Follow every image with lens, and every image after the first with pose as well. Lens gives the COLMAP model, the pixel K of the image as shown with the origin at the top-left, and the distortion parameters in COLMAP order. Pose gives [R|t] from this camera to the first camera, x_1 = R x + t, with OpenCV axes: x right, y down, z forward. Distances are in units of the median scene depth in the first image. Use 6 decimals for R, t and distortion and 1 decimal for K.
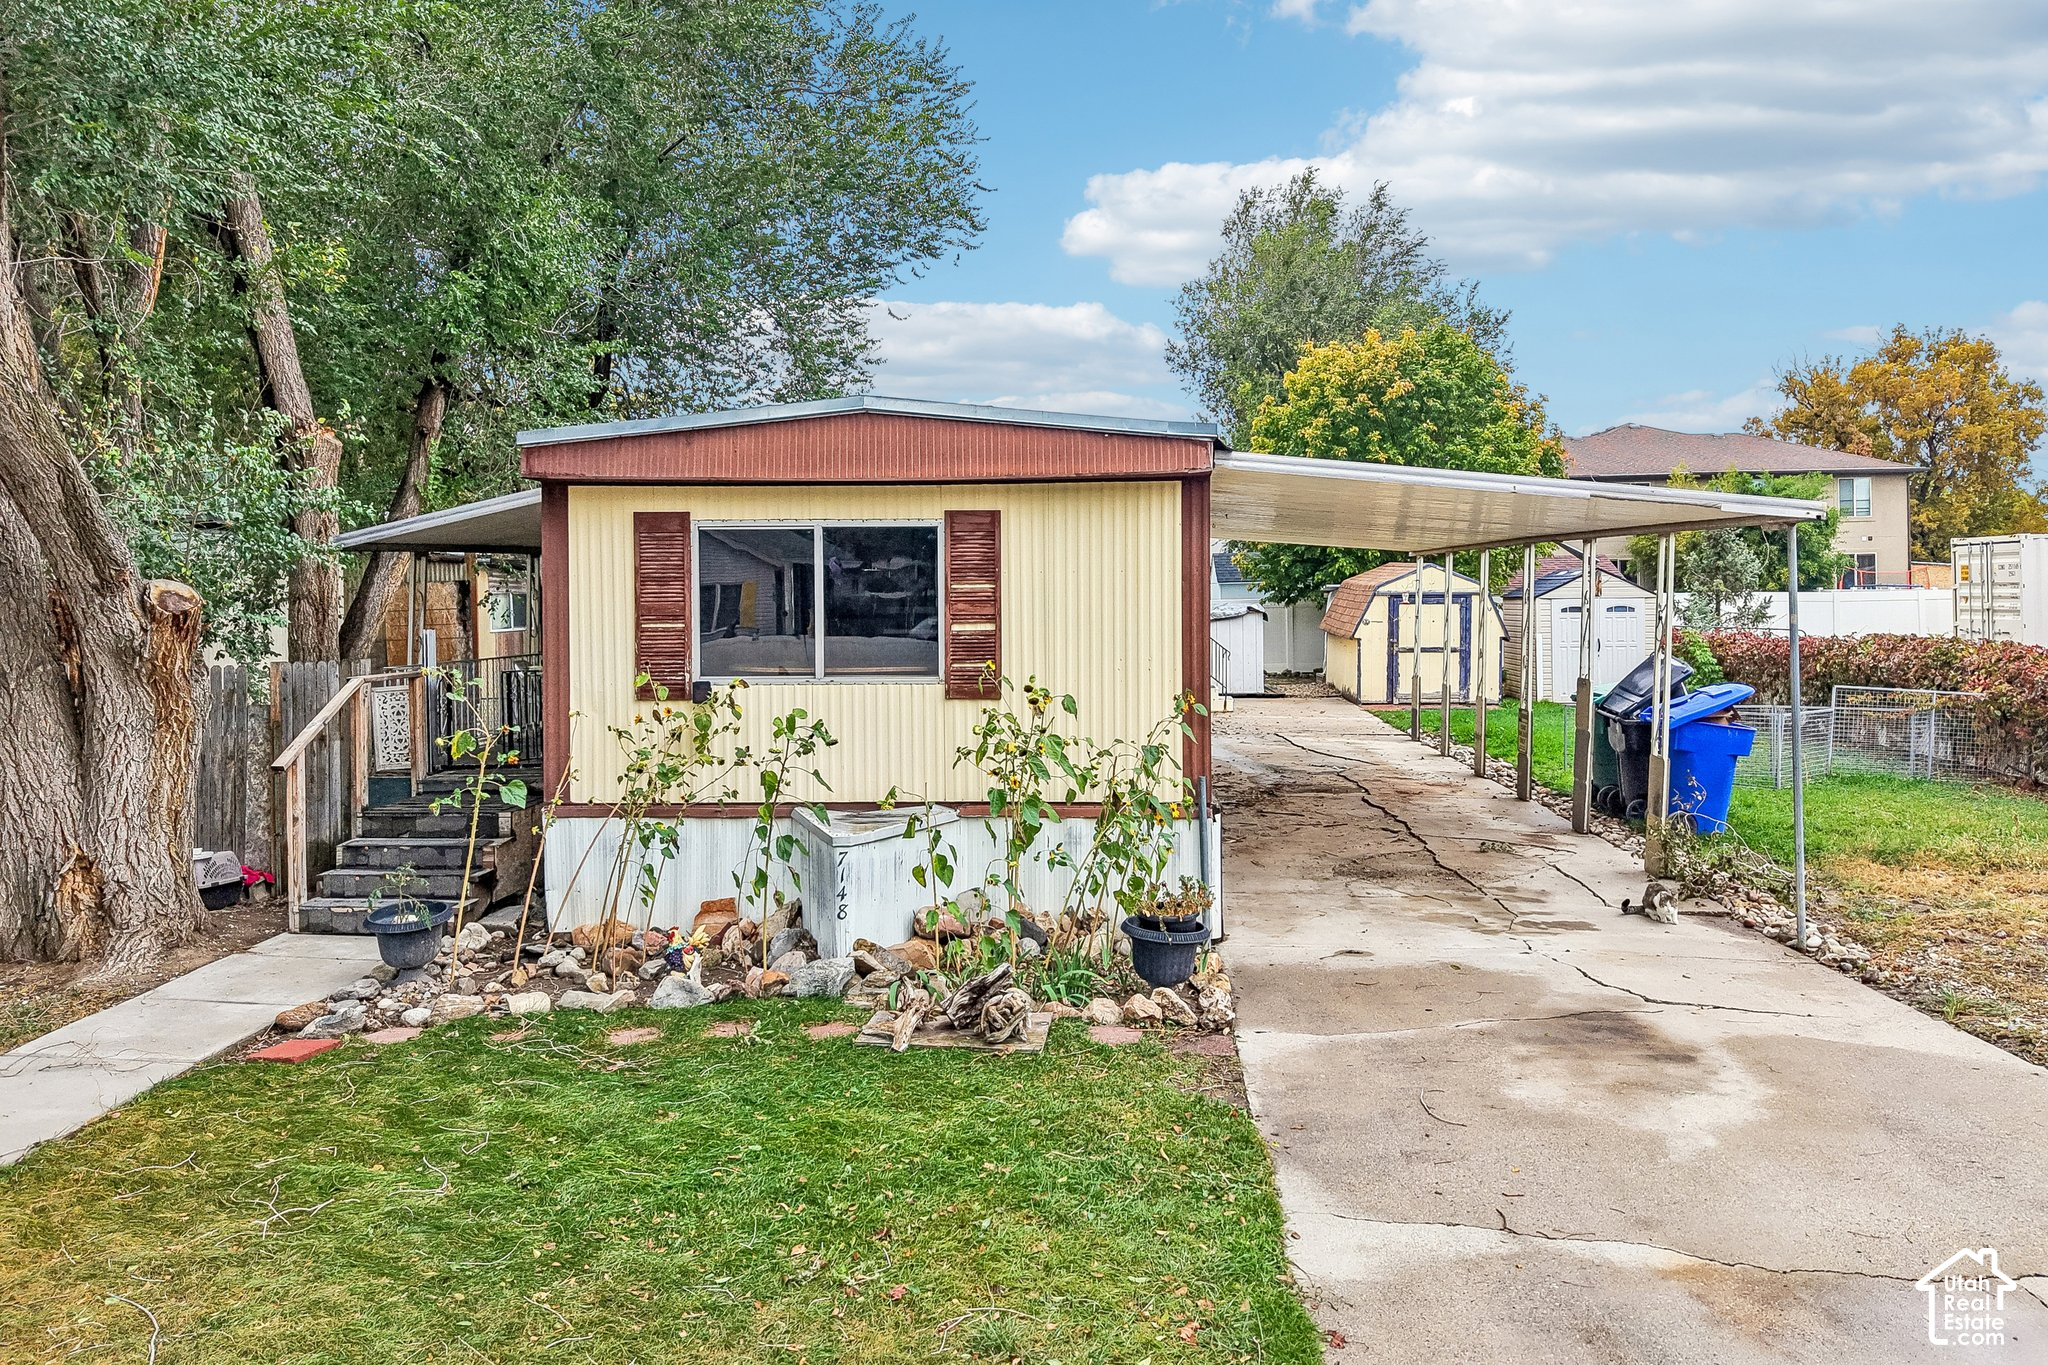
lens RADIAL K [[1416.5, 0, 1018.4], [0, 1416.5, 579.1], [0, 0, 1]] dist [0.027121, -0.029408]
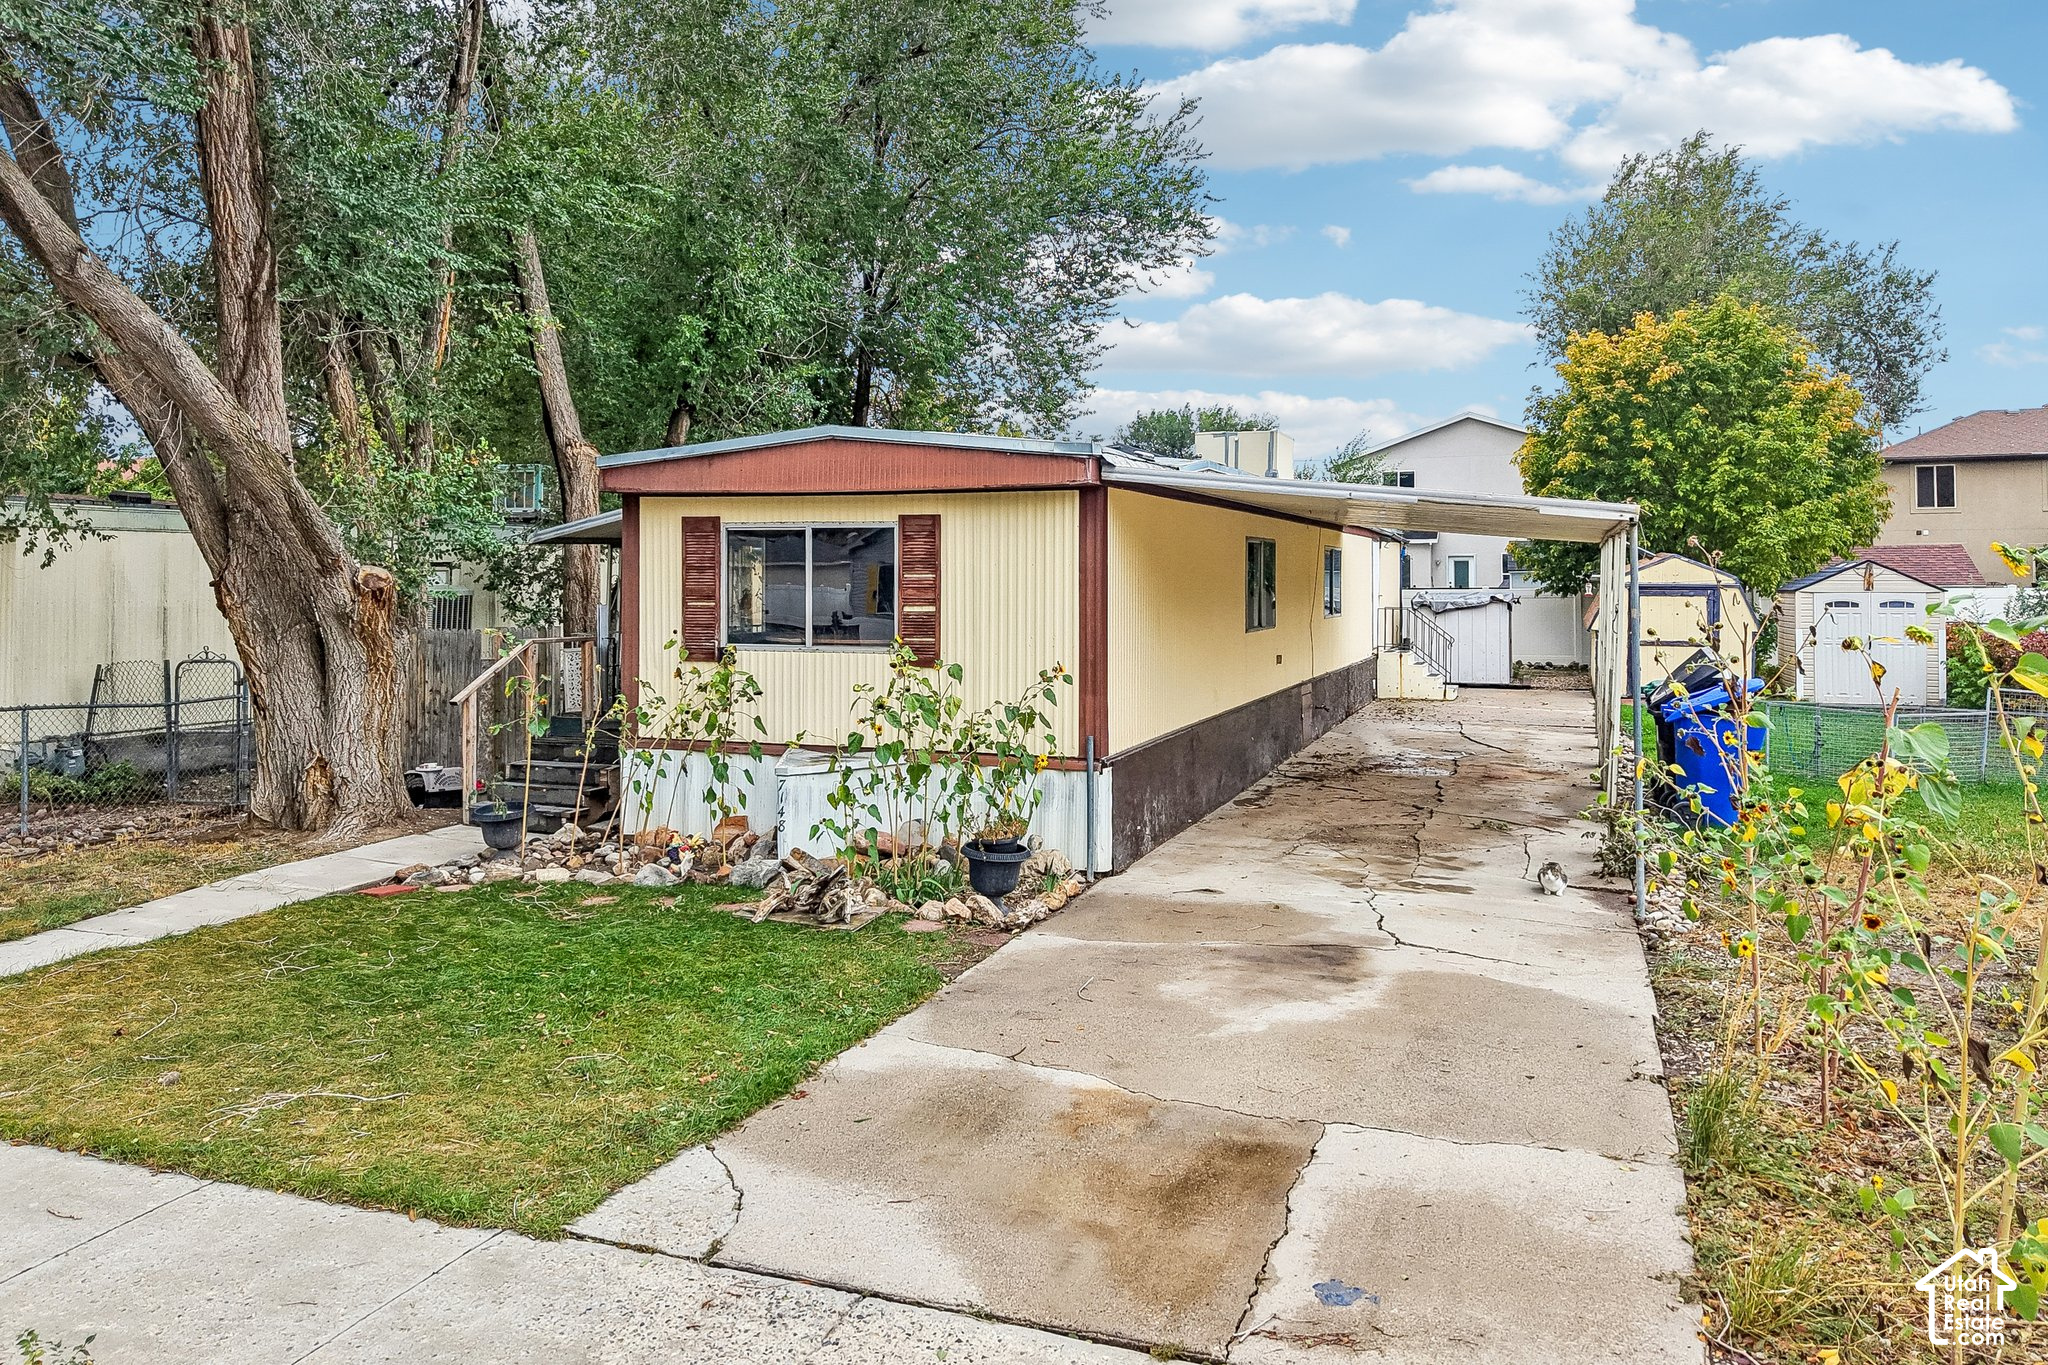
lens RADIAL K [[1421.9, 0, 1029.6], [0, 1421.9, 550.0], [0, 0, 1]] dist [0.026972, -0.033930]
pose [[0.957943, 0.004633, -0.286921, 0.418231], [-0.007308, 0.999939, -0.008254, -0.008076], [0.286865, 0.010004, 0.957919, -0.166760]]
